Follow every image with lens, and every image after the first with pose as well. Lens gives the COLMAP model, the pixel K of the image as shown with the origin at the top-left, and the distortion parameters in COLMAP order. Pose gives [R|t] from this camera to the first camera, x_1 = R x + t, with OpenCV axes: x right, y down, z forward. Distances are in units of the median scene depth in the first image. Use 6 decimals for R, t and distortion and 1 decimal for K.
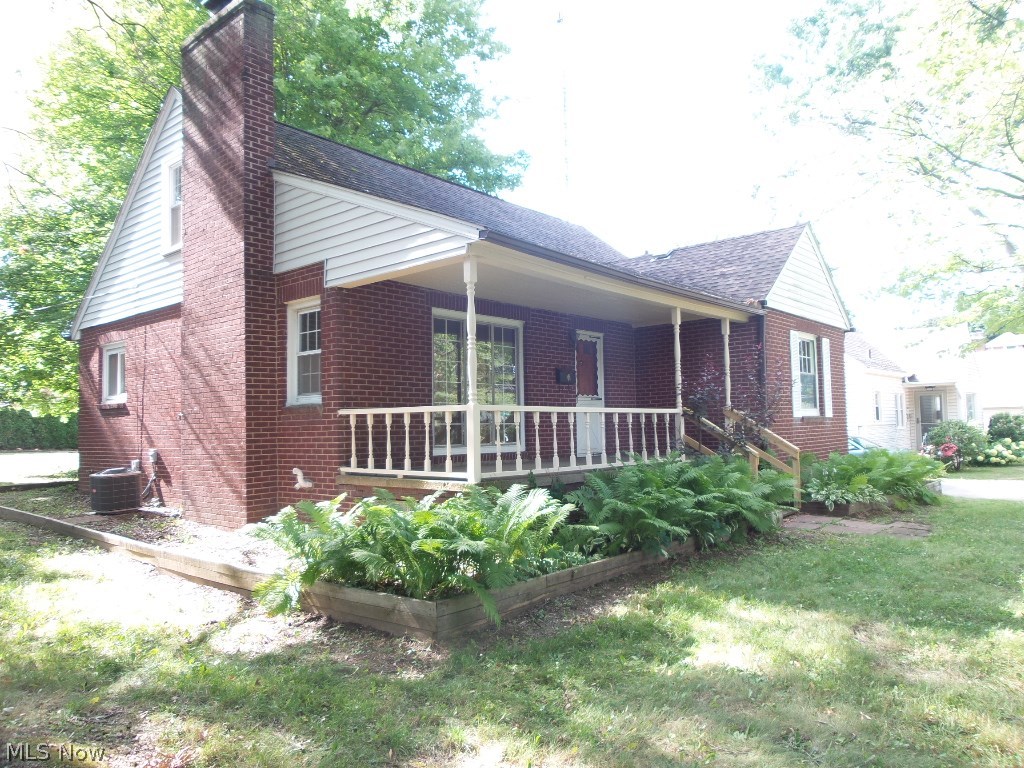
lens RADIAL K [[731.2, 0, 512.0], [0, 731.2, 384.0], [0, 0, 1]] dist [-0.000997, -0.000575]
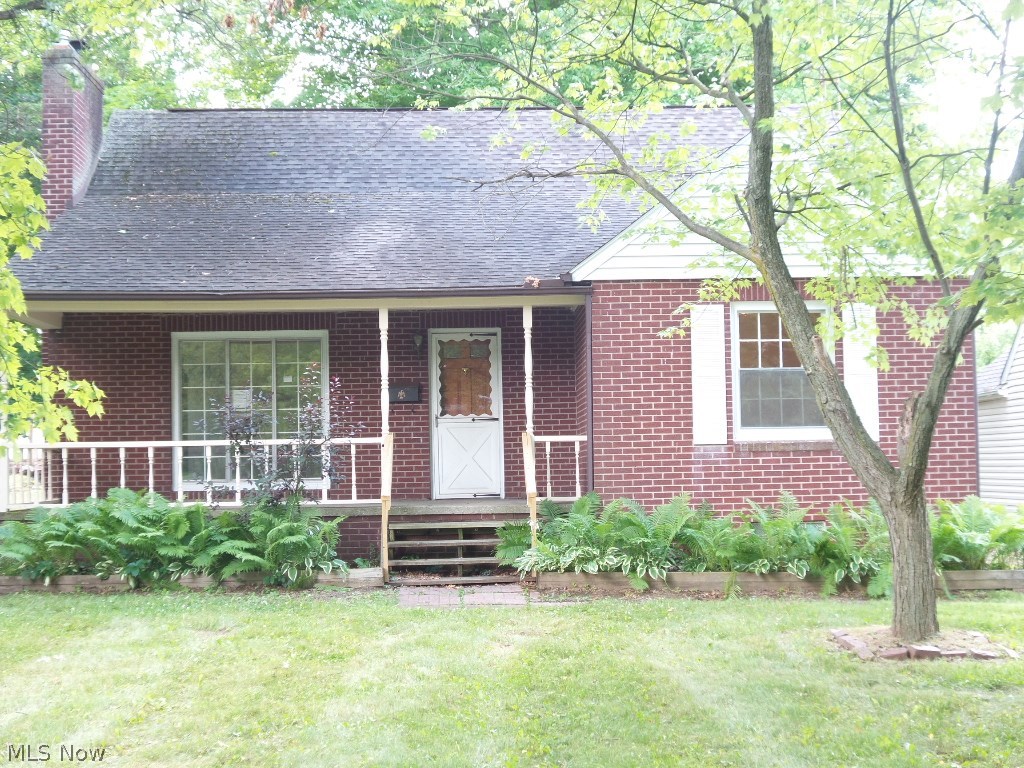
lens RADIAL K [[1590.8, 0, 512.0], [0, 1590.8, 384.0], [0, 0, 1]] dist [0.025688, 0.023905]
pose [[0.687275, -0.034626, -0.725571, 1.680395], [0.050696, 0.998714, 0.000360, -0.018067], [0.724626, -0.037031, 0.688147, -0.090215]]
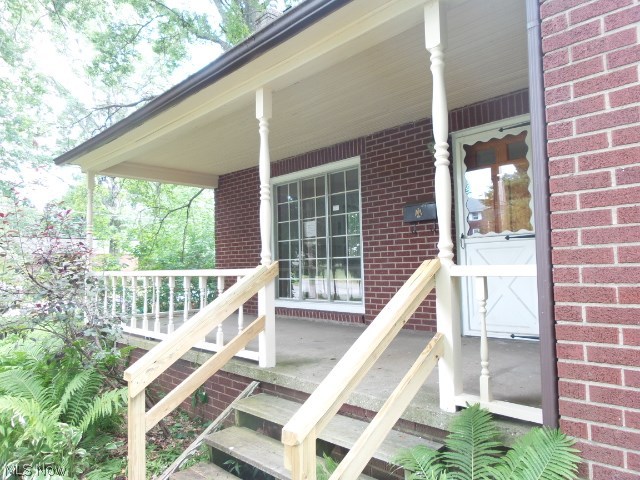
lens RADIAL K [[457.0, 0, 320.0], [0, 457.0, 240.0], [0, 0, 1]] dist [-0.000997, -0.000575]
pose [[-0.084275, -0.044697, -0.995440, 0.614101], [0.083098, 0.995198, -0.051721, 0.037374], [0.992972, -0.087078, -0.080156, 1.148921]]
